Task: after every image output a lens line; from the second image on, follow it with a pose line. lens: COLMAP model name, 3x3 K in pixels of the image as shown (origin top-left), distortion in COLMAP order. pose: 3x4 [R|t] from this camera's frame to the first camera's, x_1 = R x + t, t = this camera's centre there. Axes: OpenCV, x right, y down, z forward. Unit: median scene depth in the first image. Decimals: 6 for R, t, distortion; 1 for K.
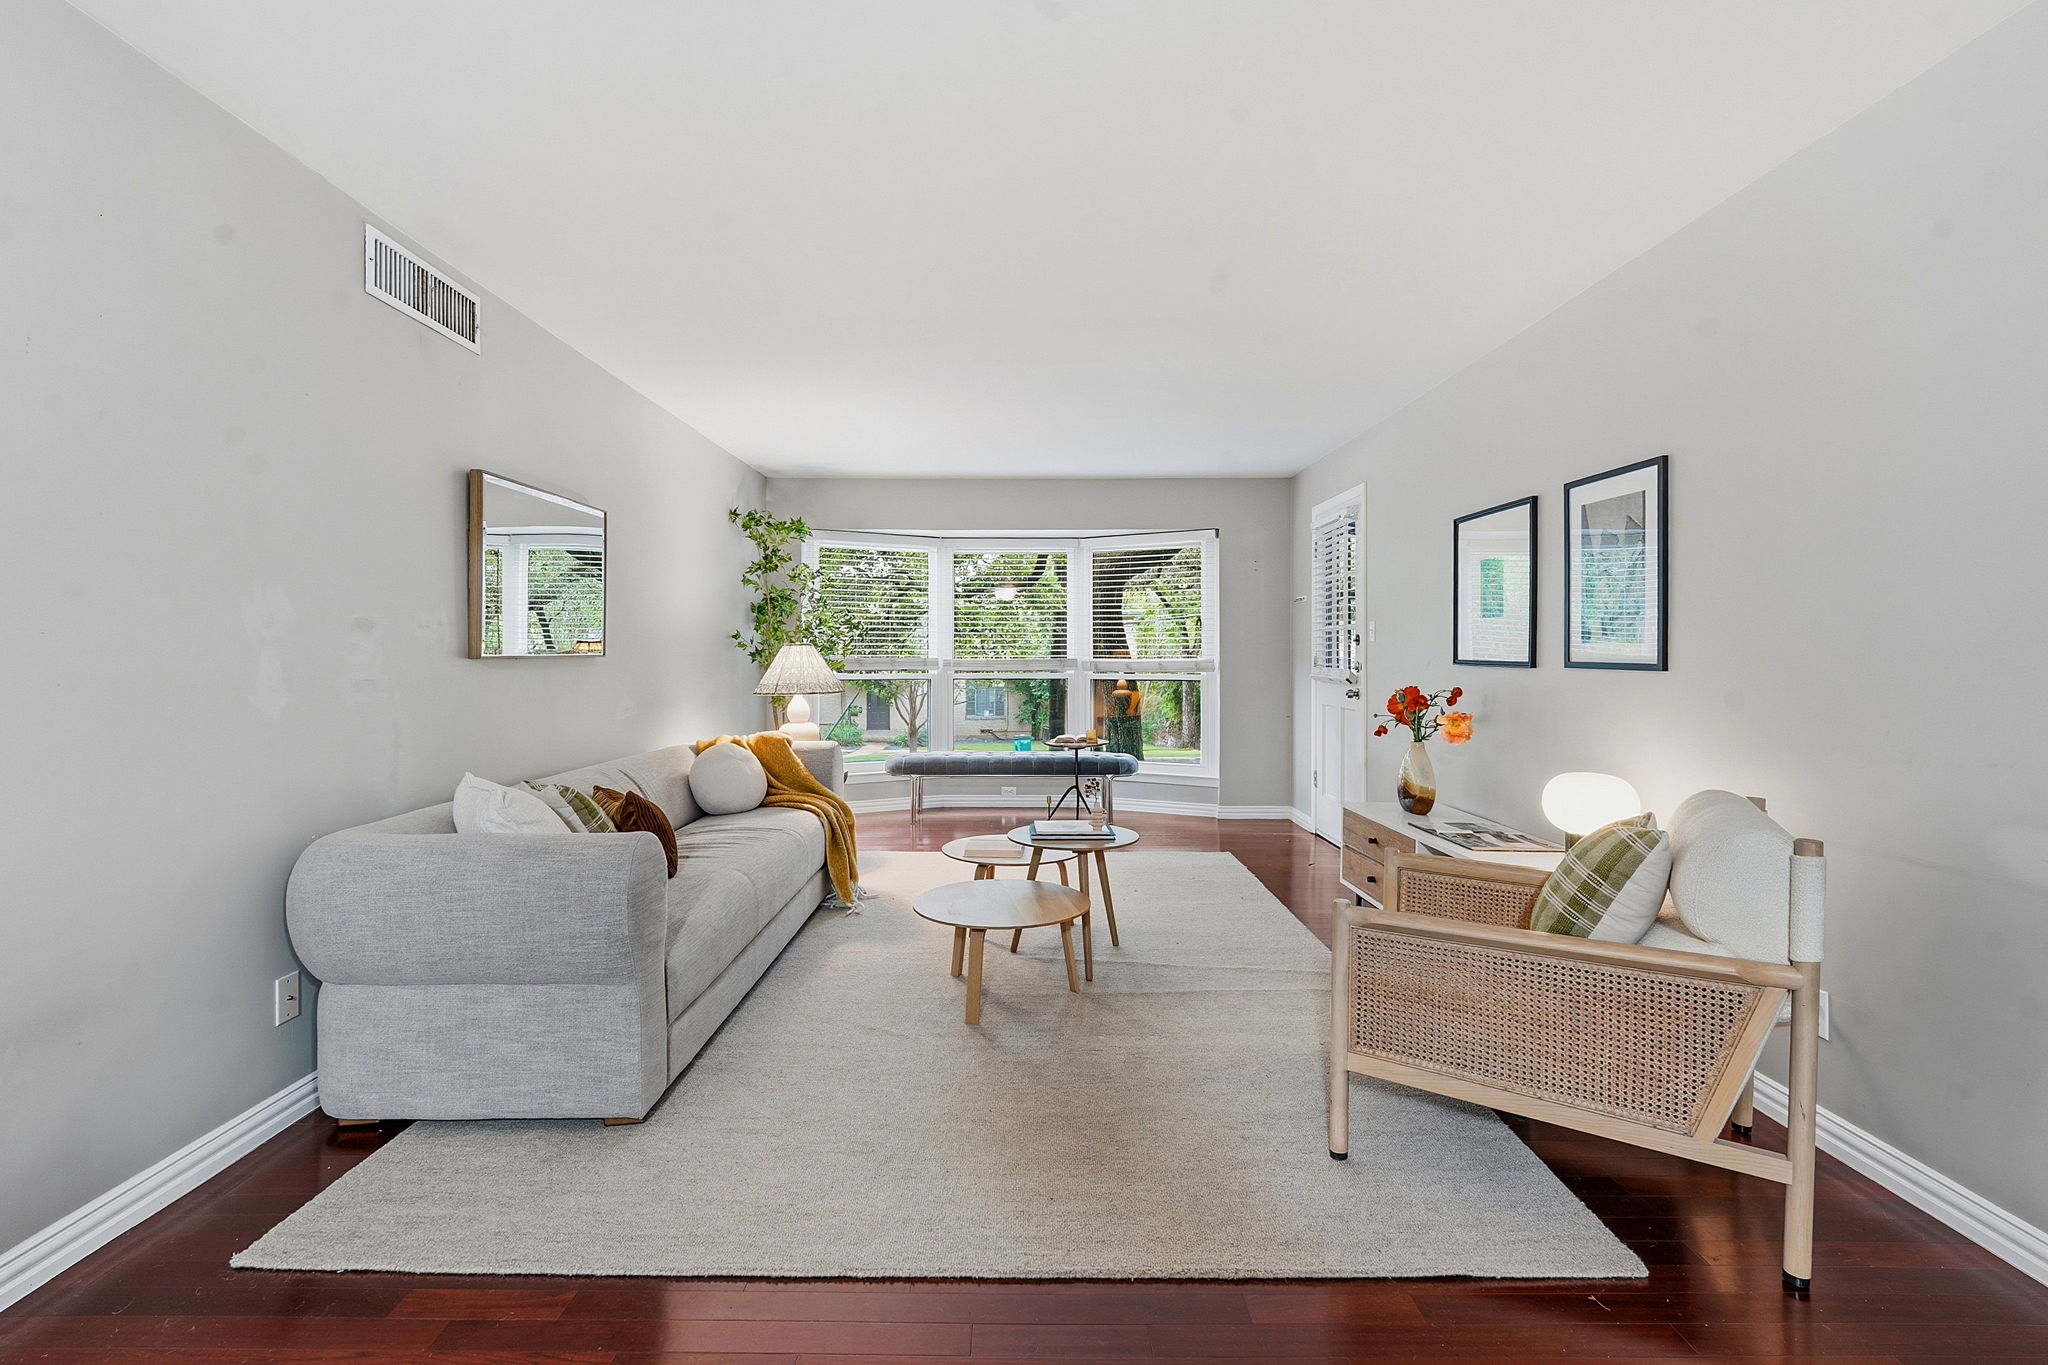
lens RADIAL K [[918.2, 0, 1010.8], [0, 918.2, 650.4], [0, 0, 1]] dist [0.000422, 0.000050]
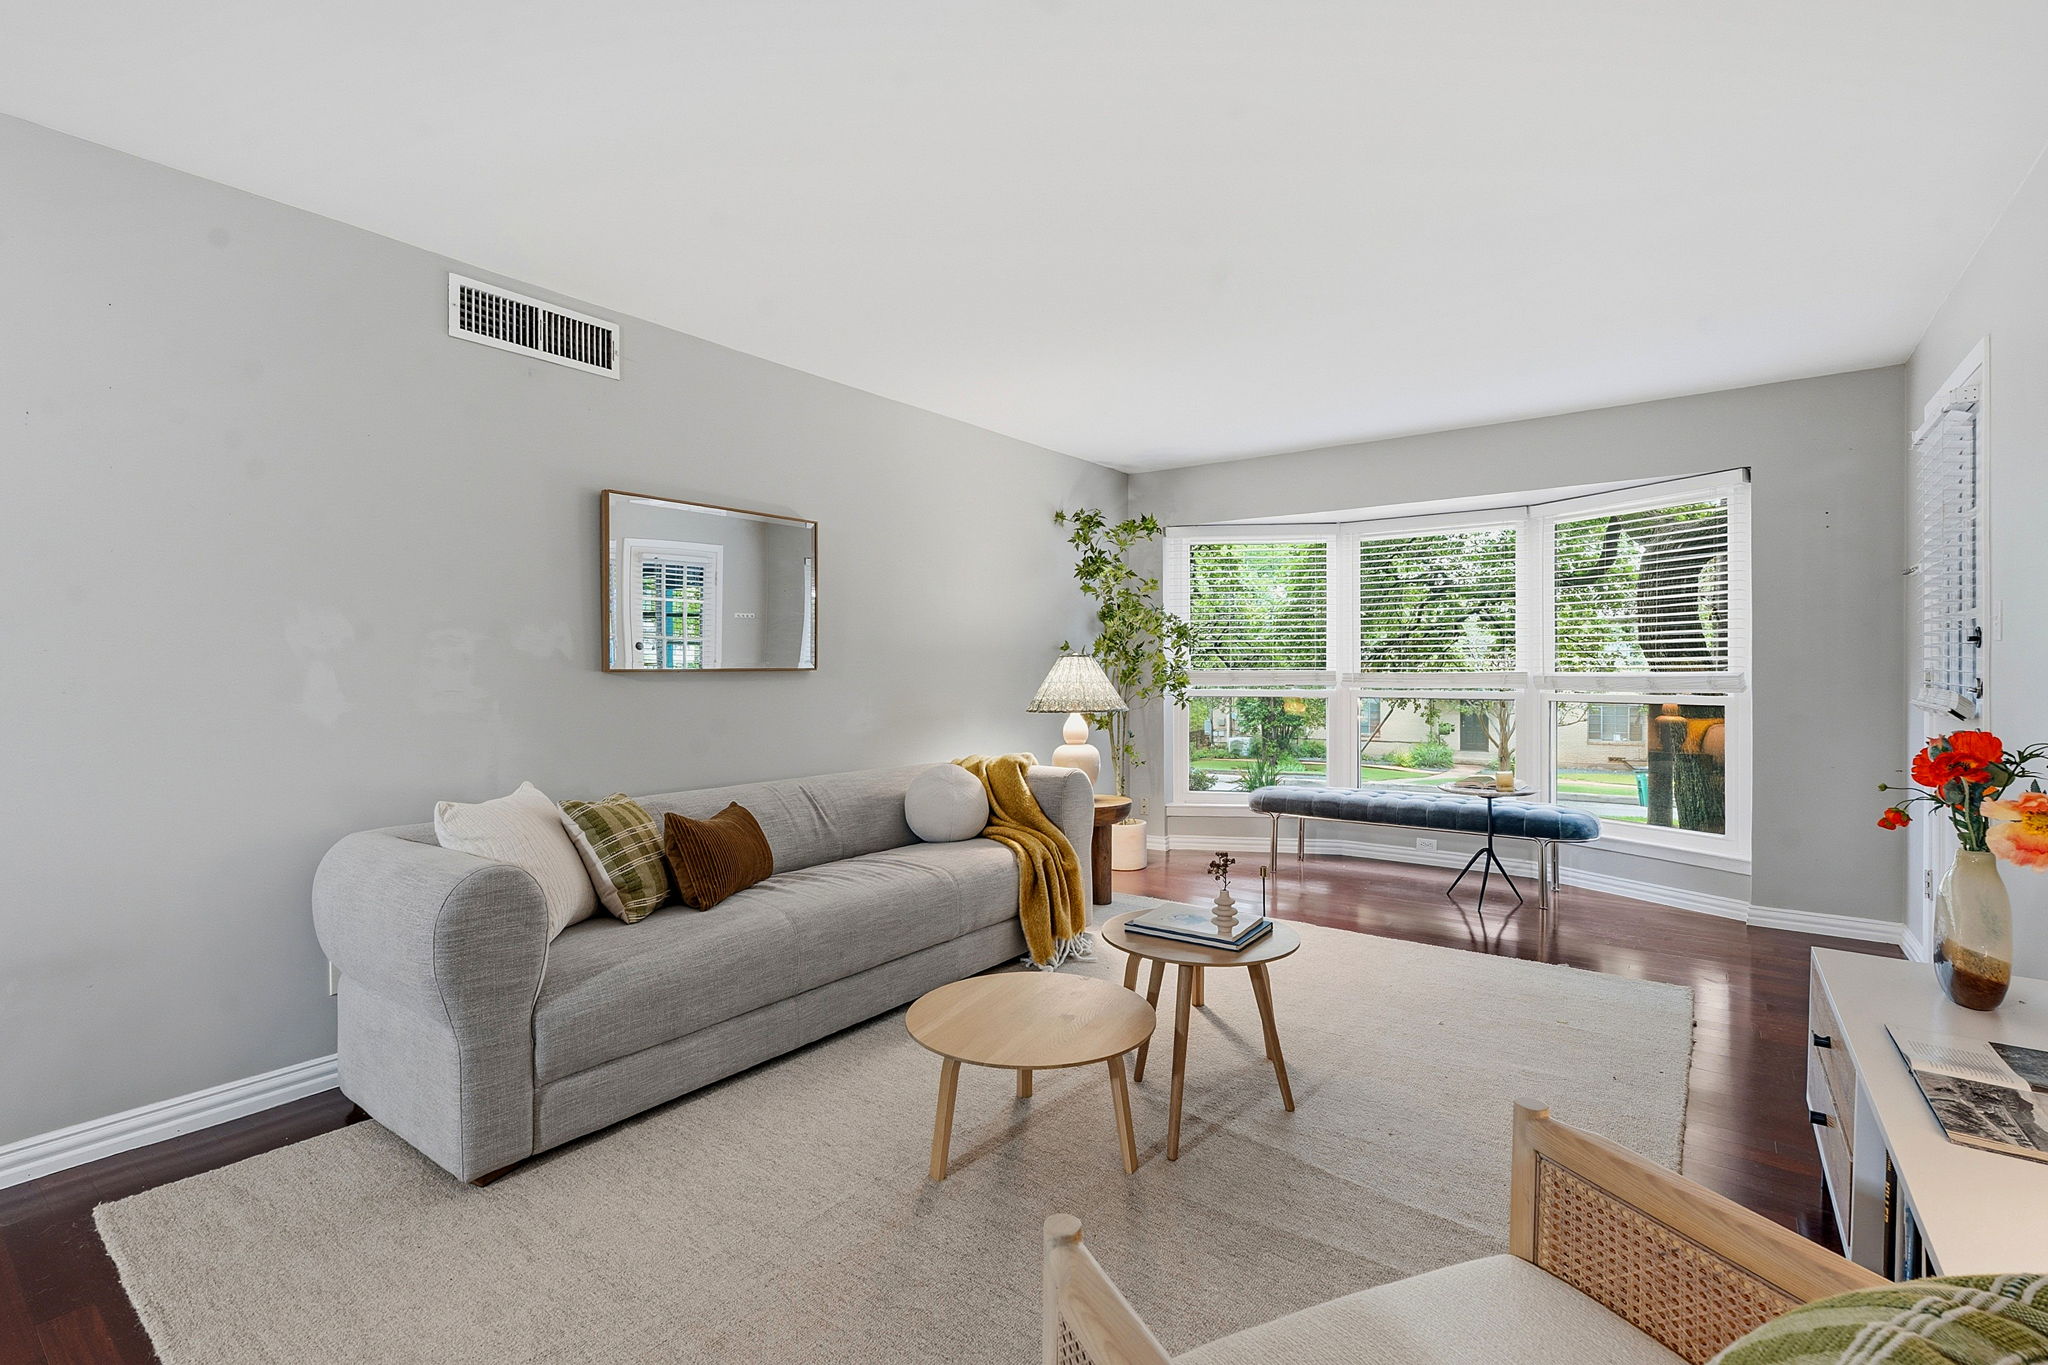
lens RADIAL K [[919.9, 0, 981.8], [0, 919.9, 667.6], [0, 0, 1]] dist [-0.002090, -0.000062]
pose [[0.811333, -0.001677, -0.584582, 0.257181], [0.004289, 0.999986, 0.003084, 0.002182], [0.584568, -0.005009, 0.811329, 0.275262]]
